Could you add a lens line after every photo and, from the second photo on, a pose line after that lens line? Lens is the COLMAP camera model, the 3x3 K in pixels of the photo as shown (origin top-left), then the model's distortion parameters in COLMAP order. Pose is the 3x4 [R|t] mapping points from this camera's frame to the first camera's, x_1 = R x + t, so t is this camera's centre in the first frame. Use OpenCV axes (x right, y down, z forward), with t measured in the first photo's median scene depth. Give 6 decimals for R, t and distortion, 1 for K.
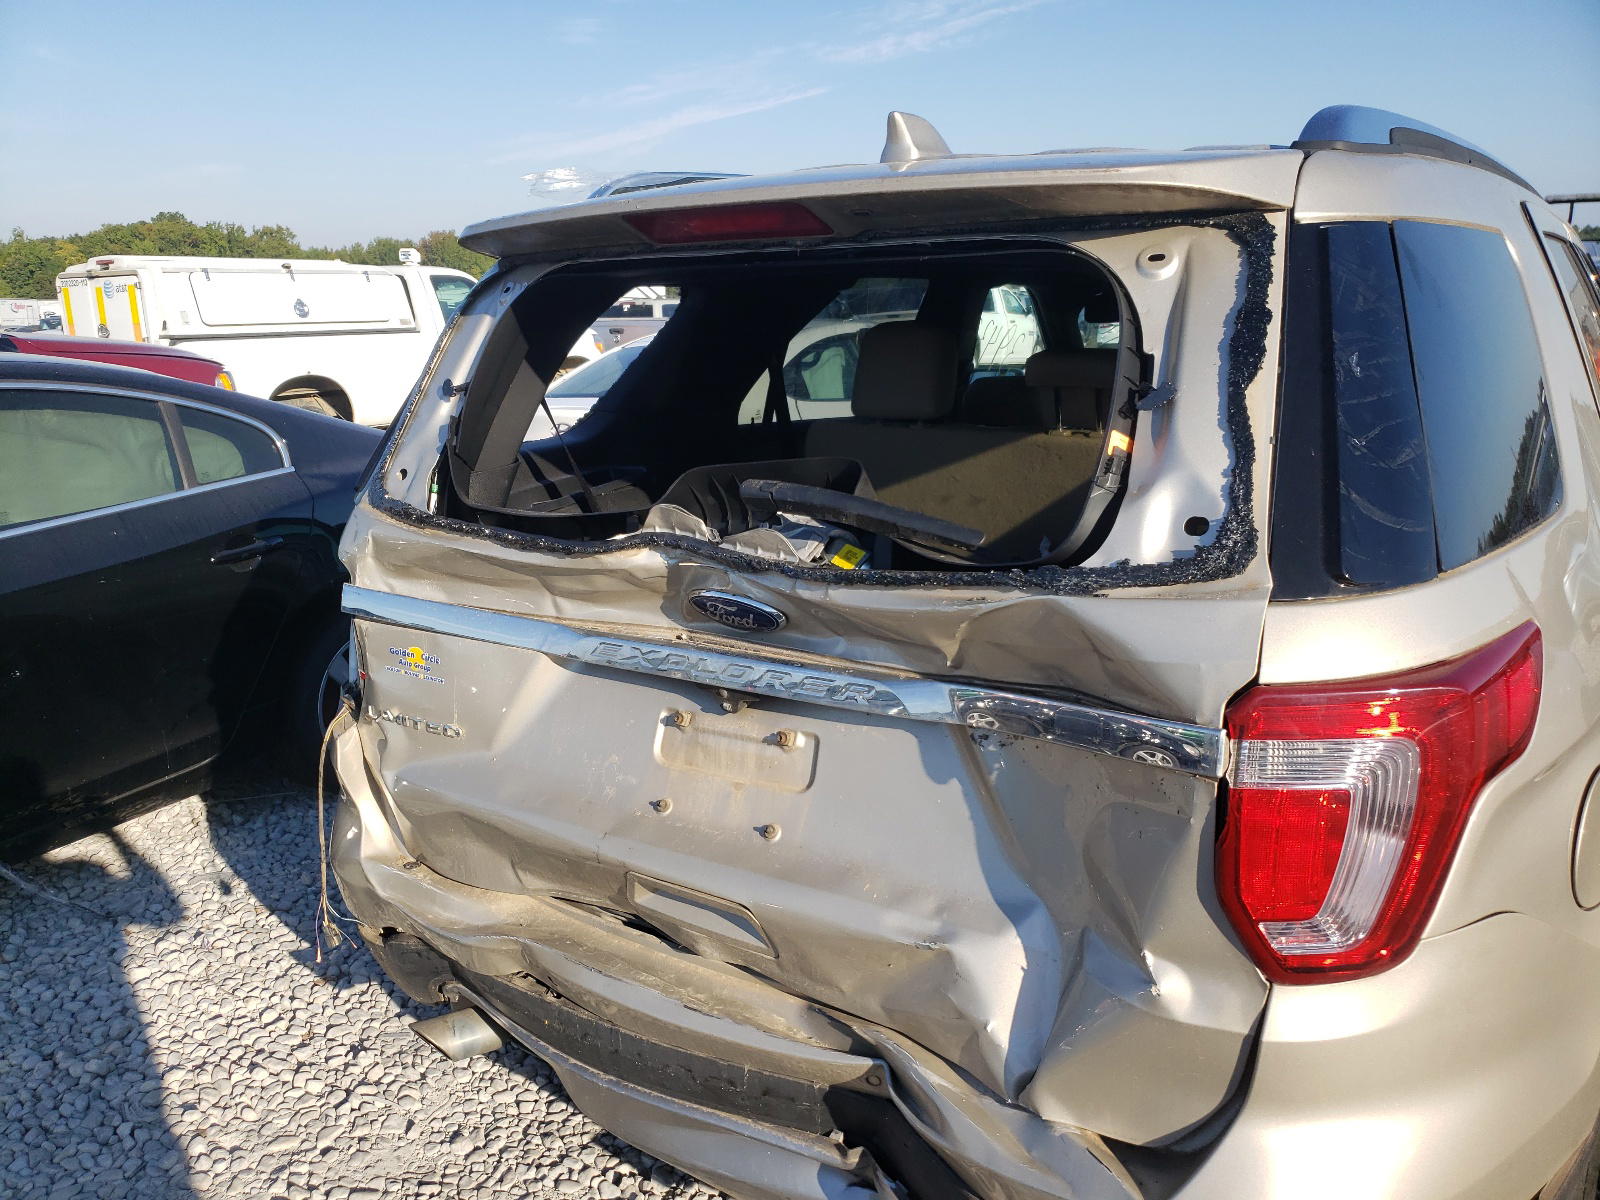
lens RADIAL K [[1208.8, 0, 801.0], [0, 1208.8, 619.9], [0, 0, 1]] dist [0.038978, -0.012343]
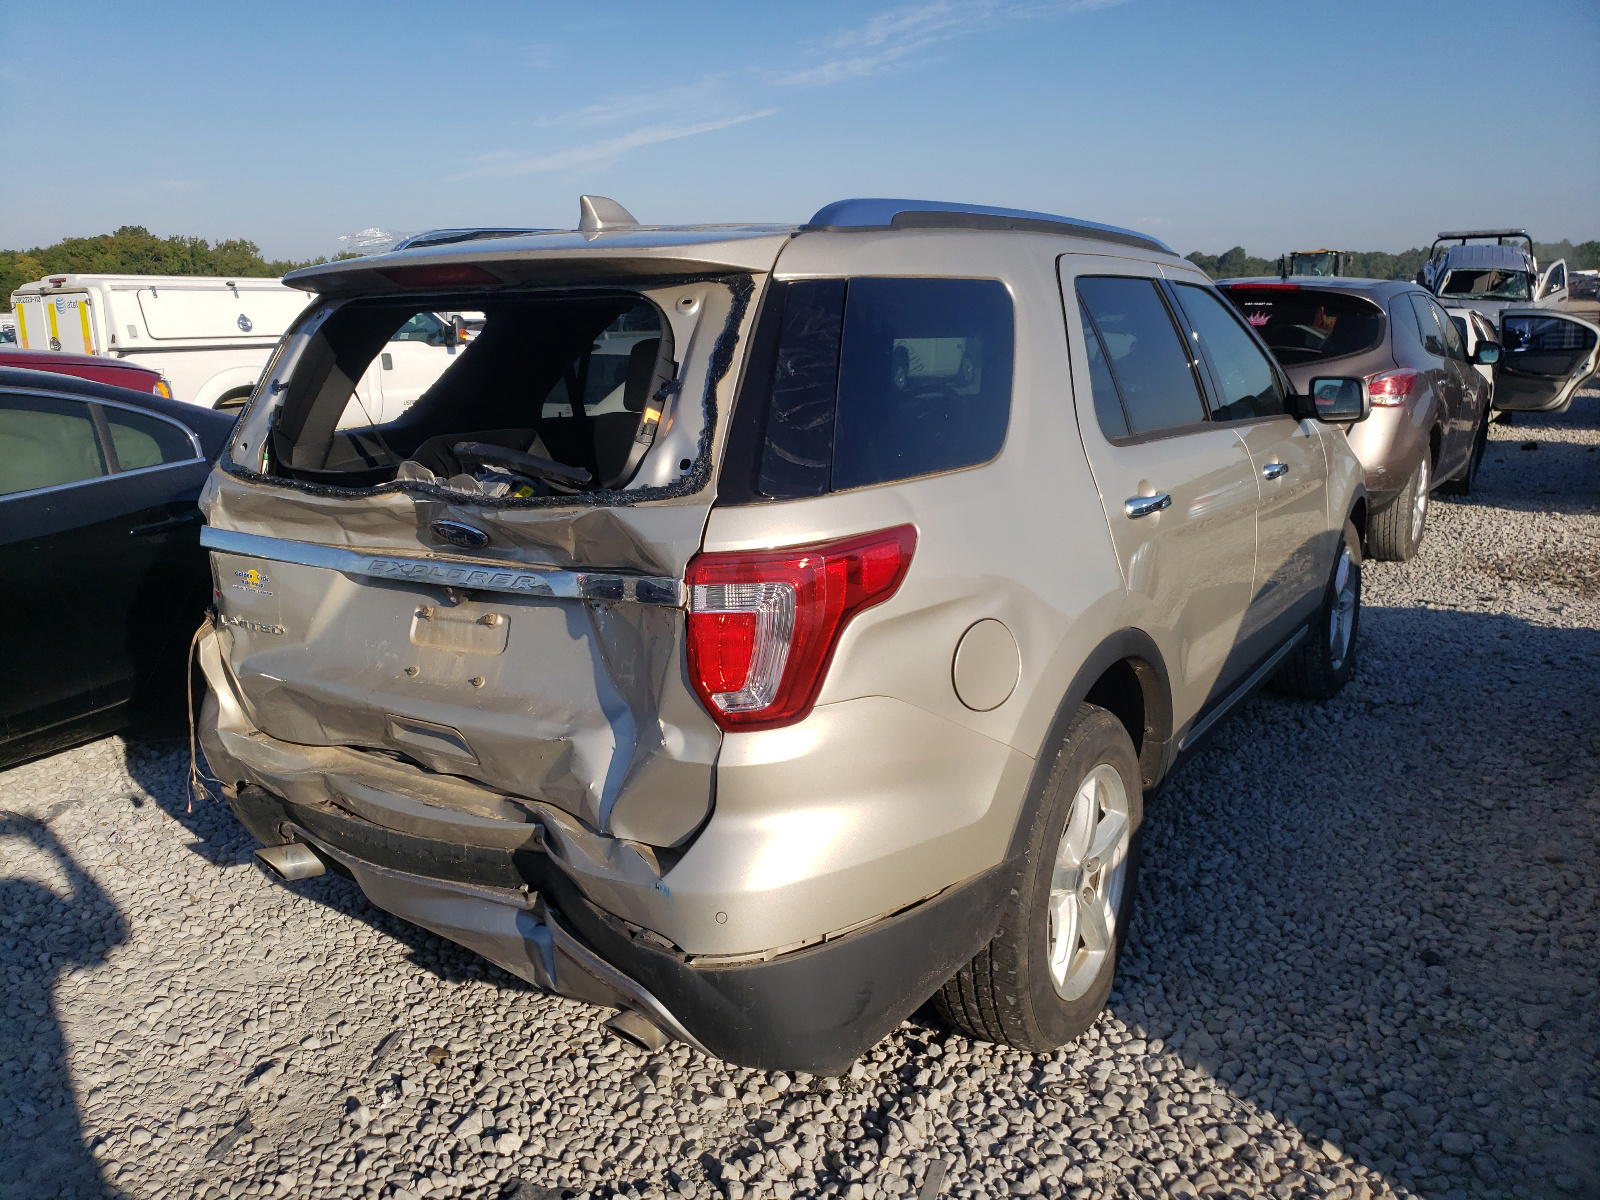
lens RADIAL K [[1218.0, 0, 800.0], [0, 1218.0, 600.0], [0, 0, 1]] dist [0.031177, 0.007240]
pose [[0.999779, -0.005168, 0.020378, 0.271683], [0.005703, 0.999638, -0.026295, 0.093695], [-0.020235, 0.026405, 0.999447, -0.405379]]
